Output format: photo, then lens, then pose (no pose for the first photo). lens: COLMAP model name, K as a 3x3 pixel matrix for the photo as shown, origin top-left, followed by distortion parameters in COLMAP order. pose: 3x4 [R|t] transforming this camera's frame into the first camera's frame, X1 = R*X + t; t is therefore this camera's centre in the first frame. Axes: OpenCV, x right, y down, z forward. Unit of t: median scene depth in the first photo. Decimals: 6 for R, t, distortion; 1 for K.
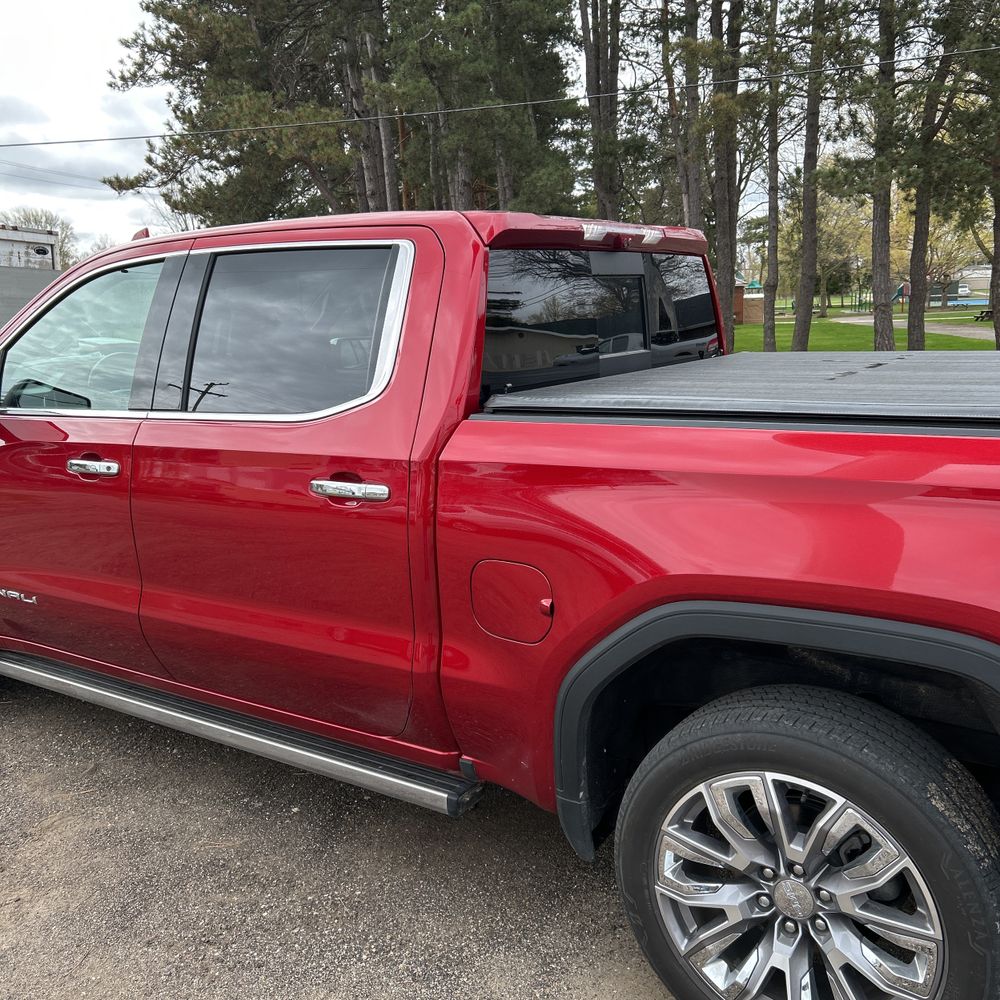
lens RADIAL K [[1003.5, 0, 484.7], [0, 1003.5, 512.3], [0, 0, 1]] dist [0.048681, -0.031664]
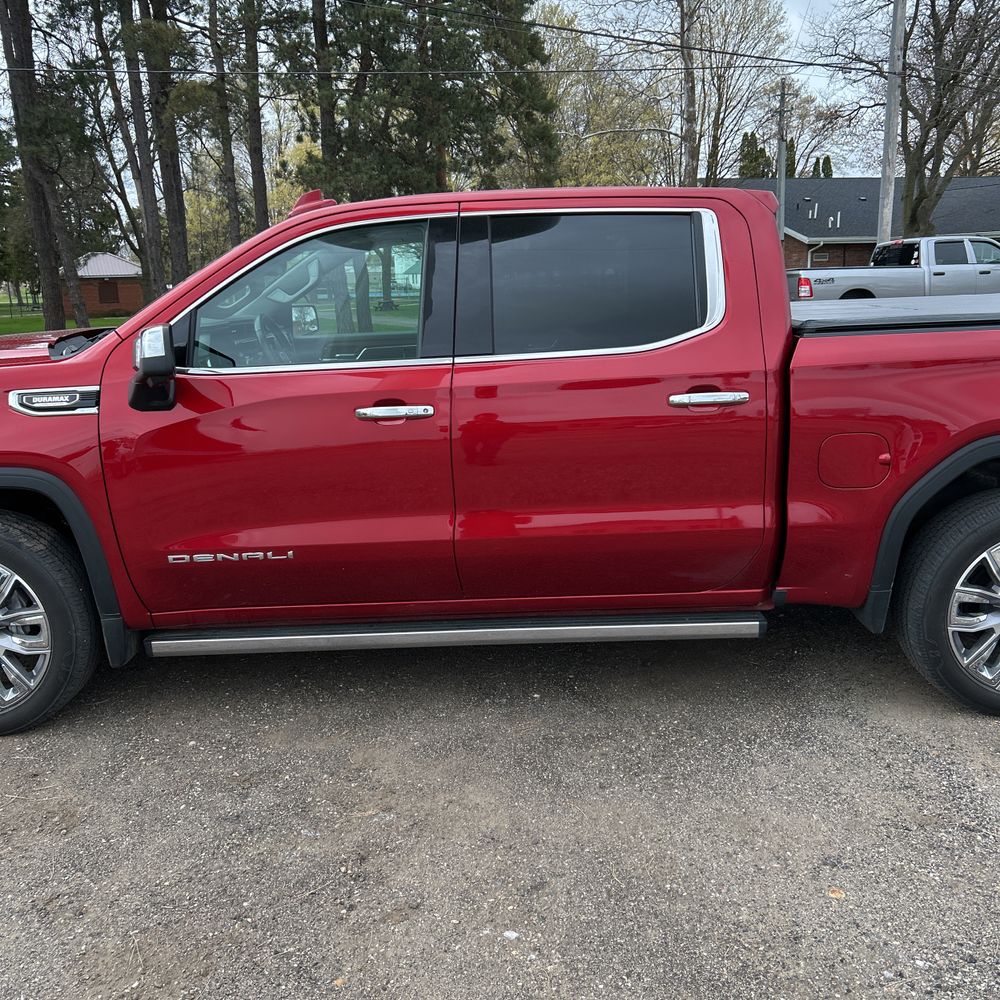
lens RADIAL K [[996.4, 0, 489.0], [0, 996.4, 503.5], [0, 0, 1]] dist [0.039091, -0.043293]
pose [[0.823000, -0.115239, 0.556229, -1.084726], [0.115196, 0.992718, 0.035225, 0.033754], [-0.556237, 0.035085, 0.830282, 0.081233]]
